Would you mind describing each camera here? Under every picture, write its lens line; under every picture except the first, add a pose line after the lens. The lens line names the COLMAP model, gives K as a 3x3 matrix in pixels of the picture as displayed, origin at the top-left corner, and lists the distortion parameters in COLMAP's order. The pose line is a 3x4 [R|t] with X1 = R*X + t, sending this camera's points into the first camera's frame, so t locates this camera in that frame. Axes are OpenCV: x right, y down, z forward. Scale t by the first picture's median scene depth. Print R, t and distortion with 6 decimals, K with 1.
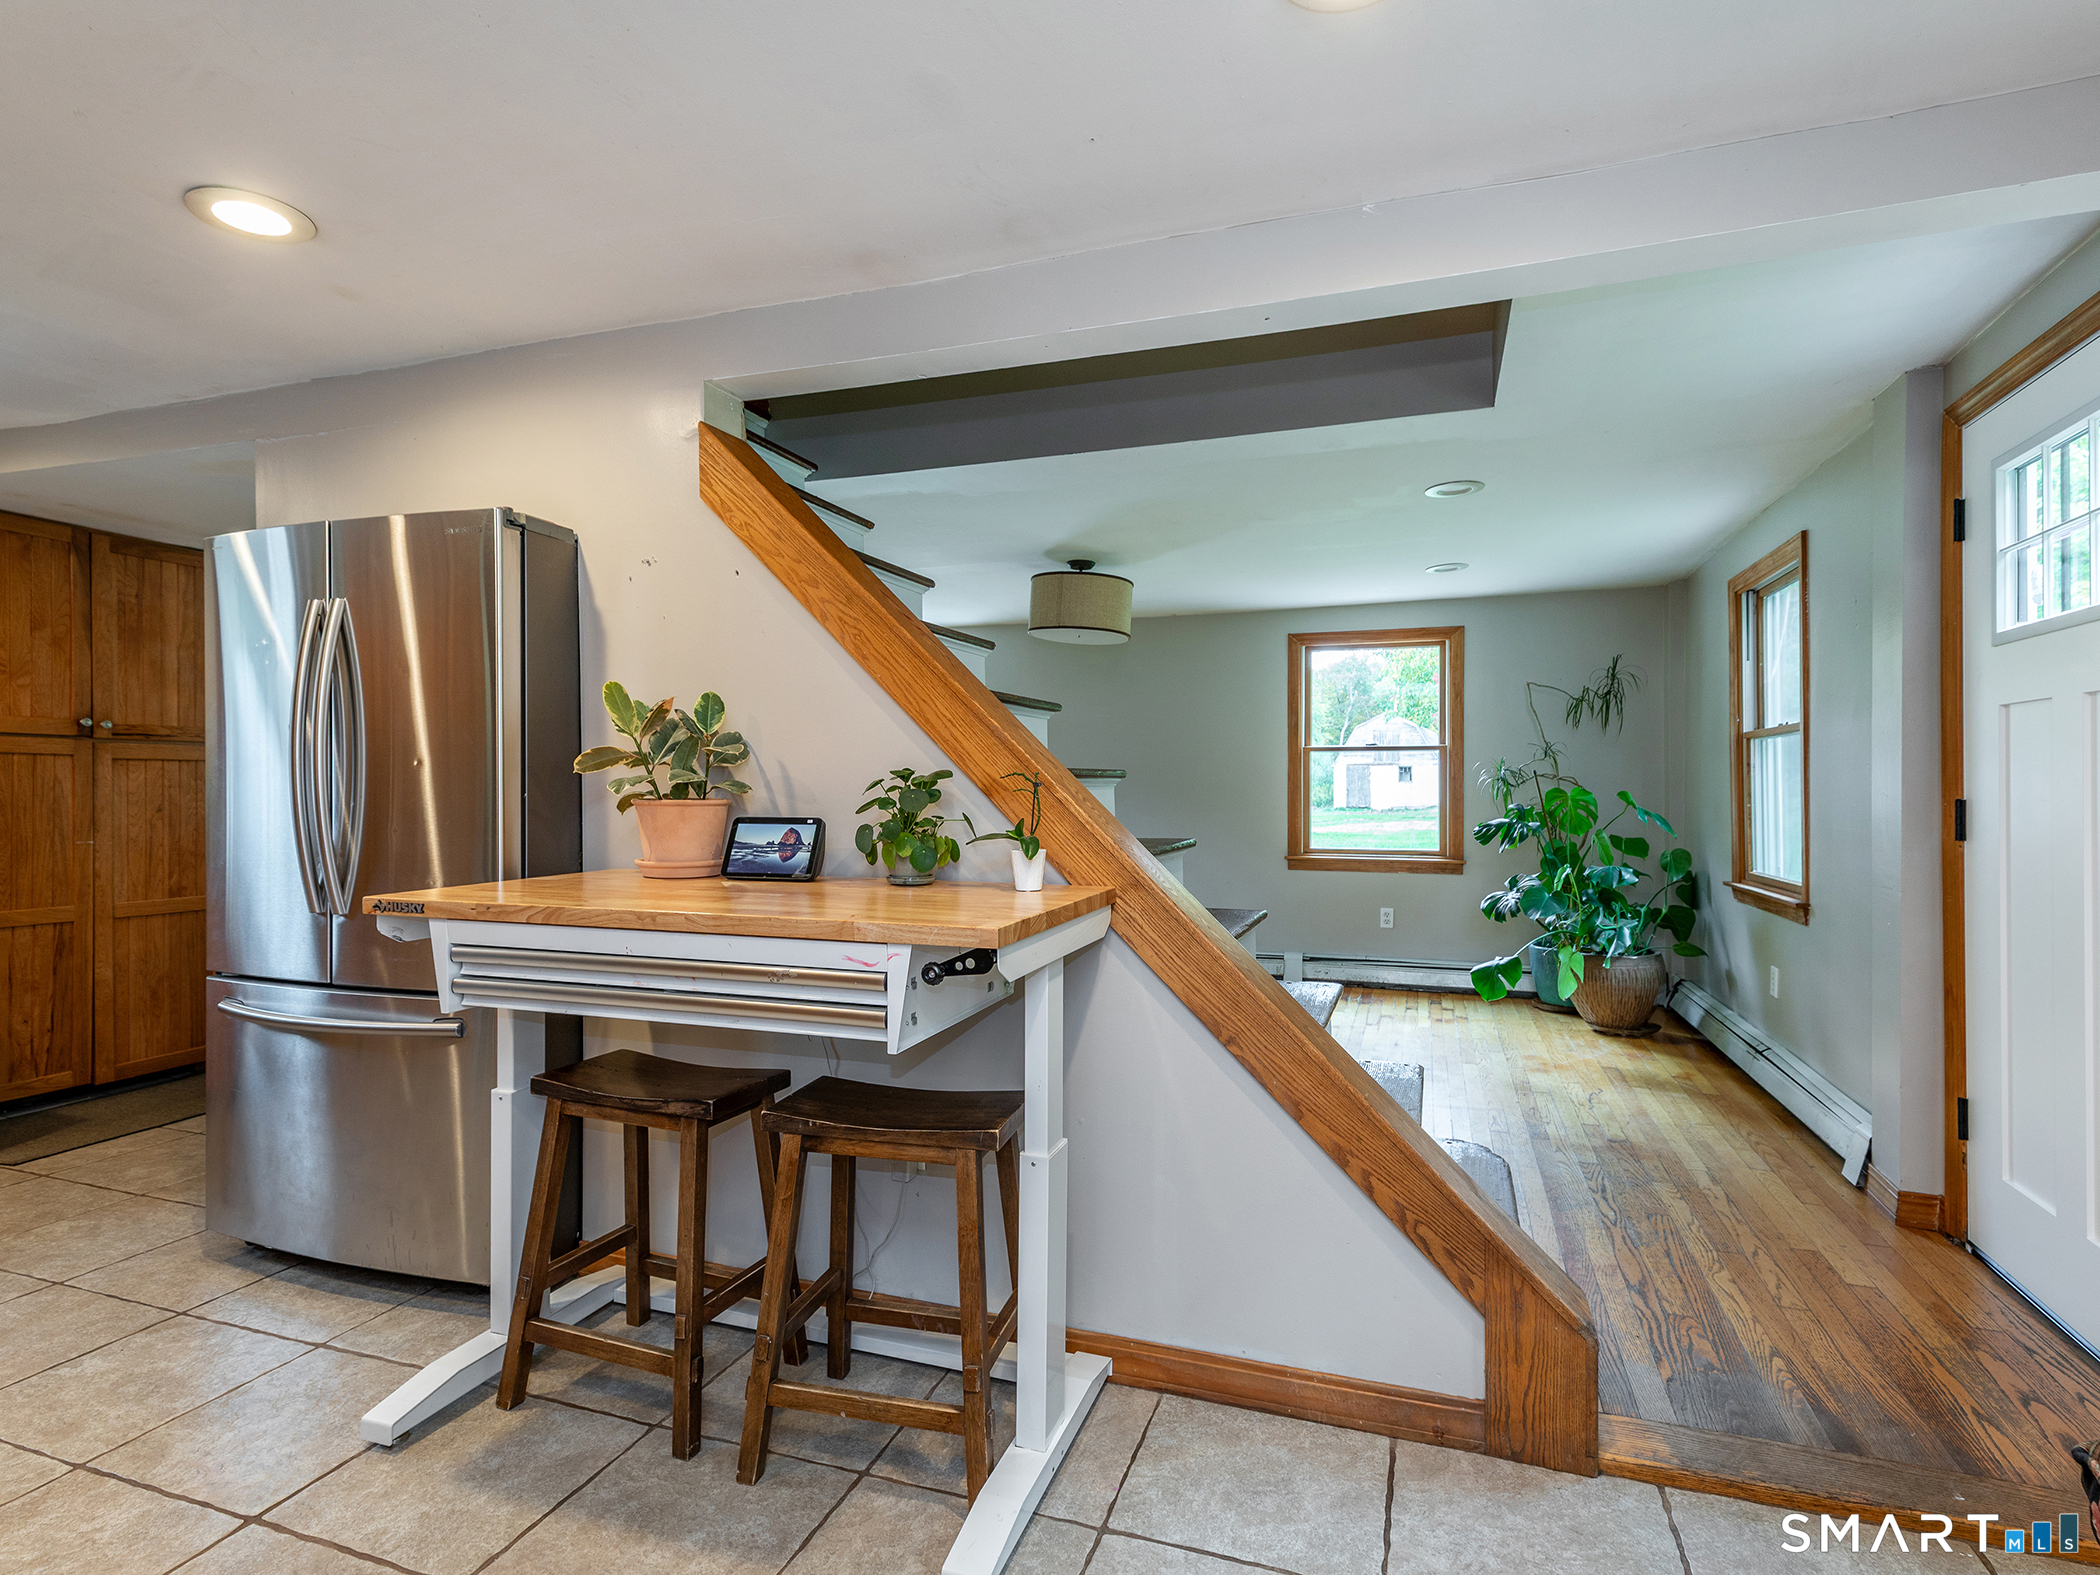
lens RADIAL K [[1078.5, 0, 1022.2], [0, 1078.5, 786.4], [0, 0, 1]] dist [0.003730, -0.000381]
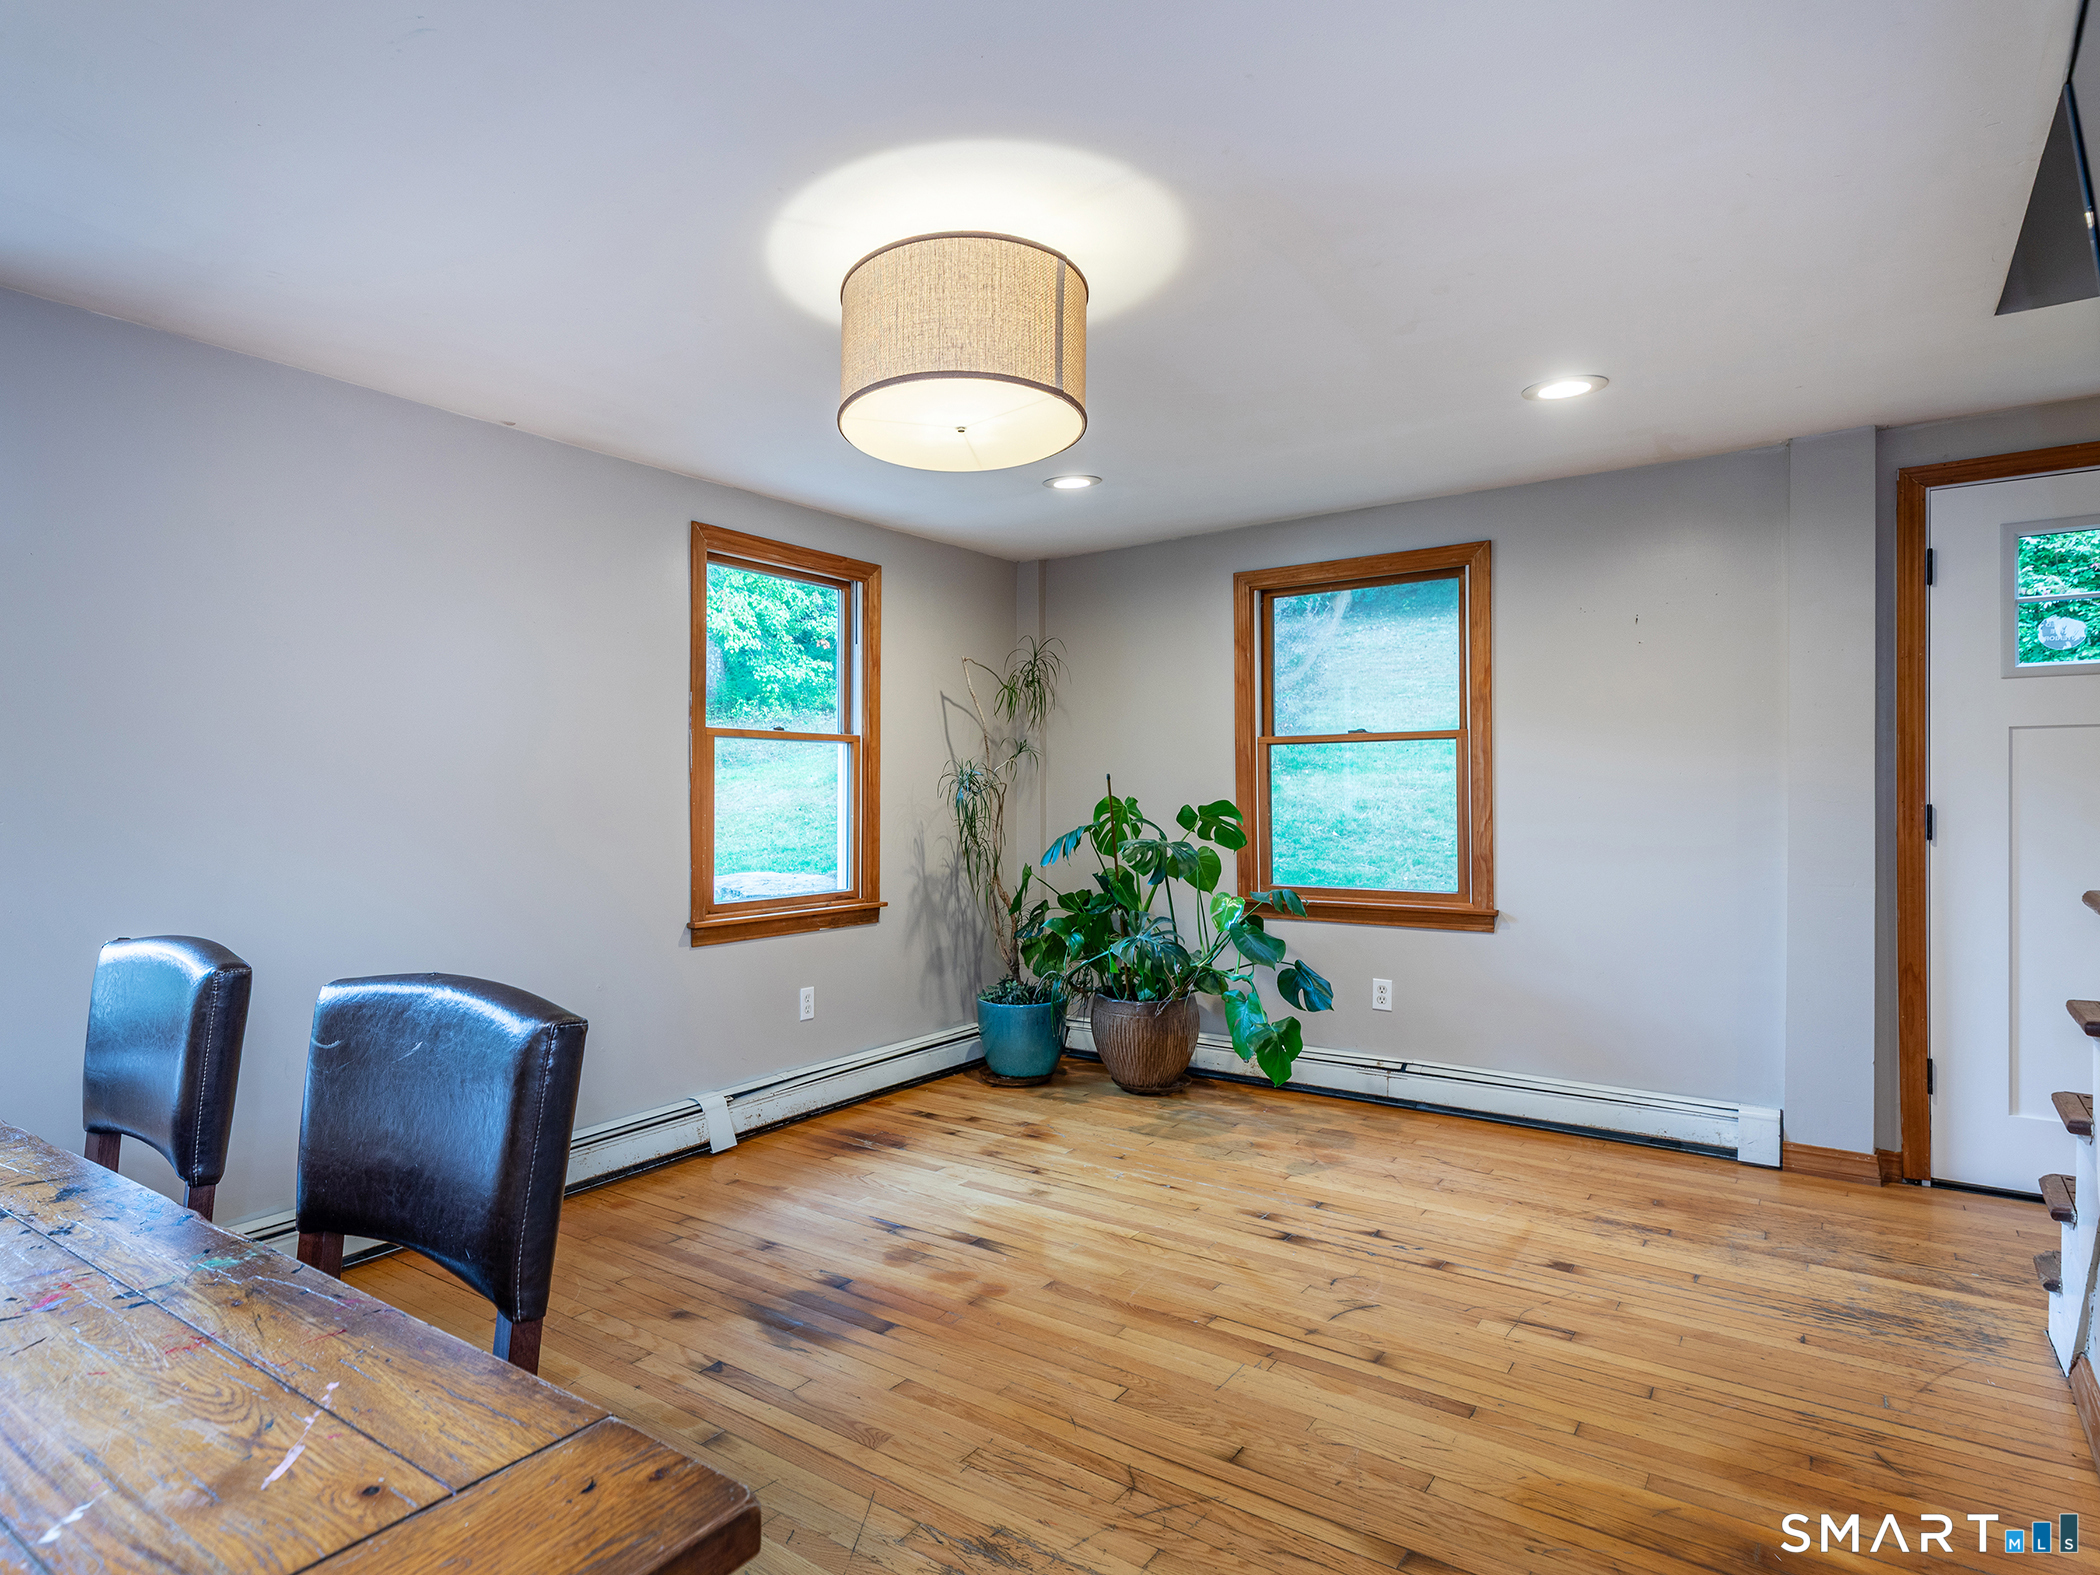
lens RADIAL K [[1187.3, 0, 976.4], [0, 1187.3, 787.4], [0, 0, 1]] dist [0.109049, -0.079347]
pose [[0.276587, 0.005408, 0.960974, -0.473059], [0.003039, 0.999974, -0.006502, 0.000311], [-0.960984, 0.004719, 0.276564, 1.090473]]
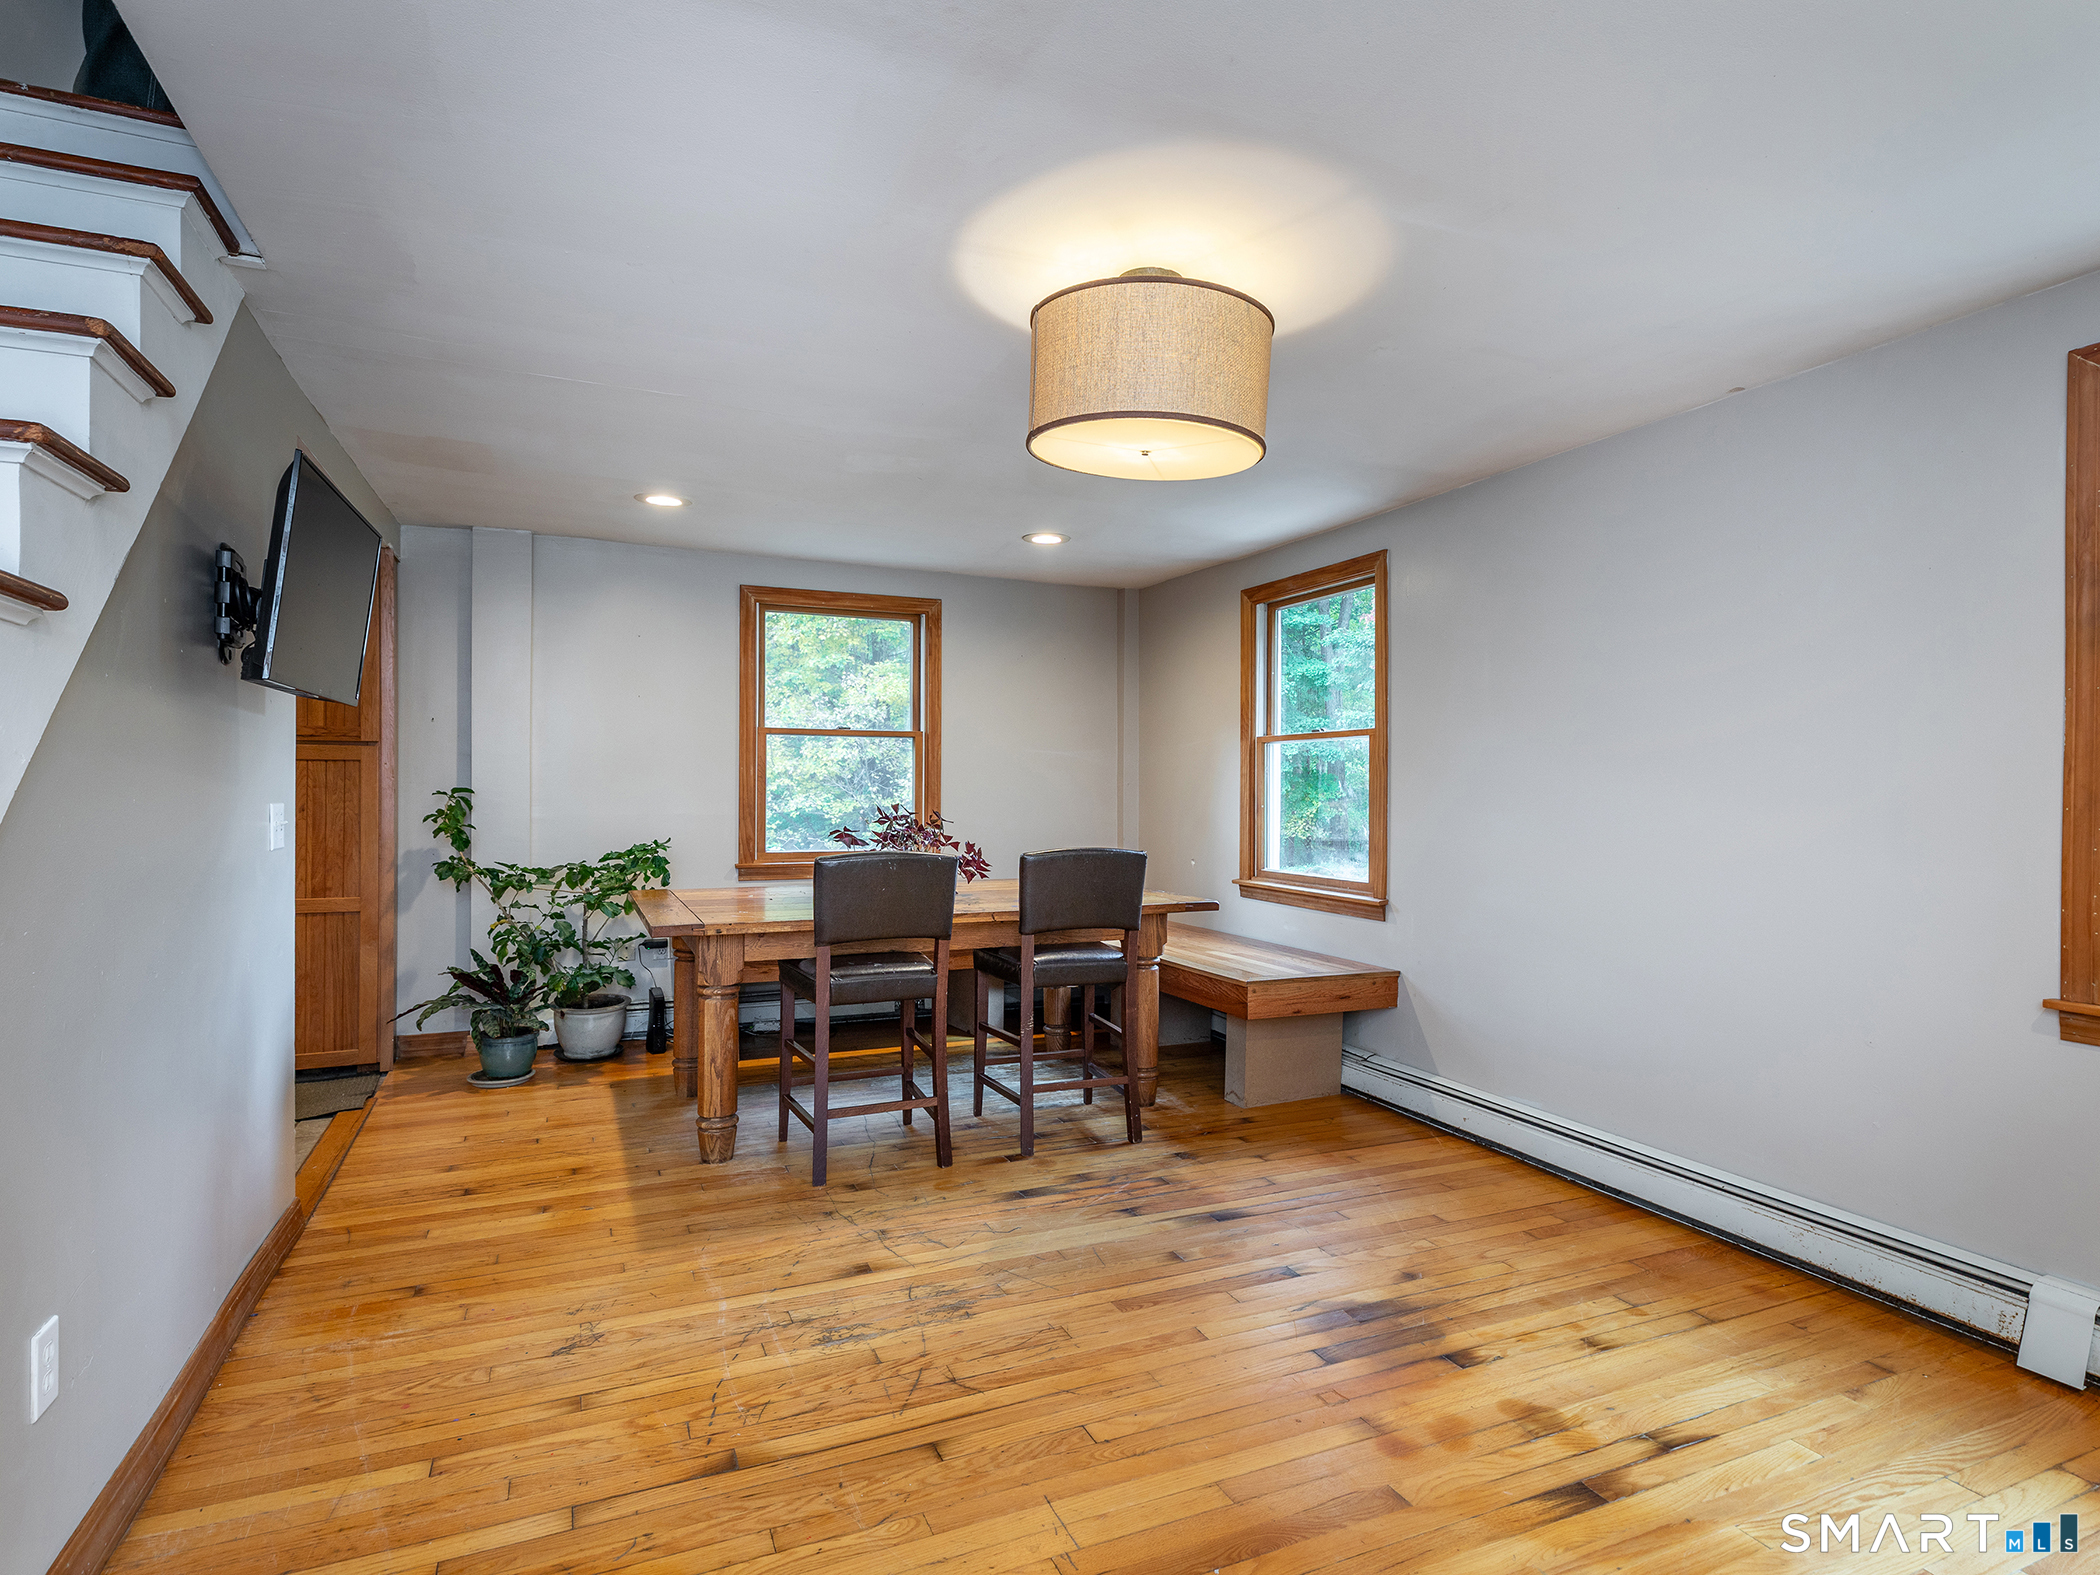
lens RADIAL K [[1075.3, 0, 1078.7], [0, 1075.3, 786.6], [0, 0, 1]] dist [0.000828, 0.000584]
pose [[0.705342, -0.001656, -0.708865, 0.433591], [-0.008654, 0.999903, -0.010947, 0.005806], [0.708814, 0.013856, 0.705259, 0.845005]]
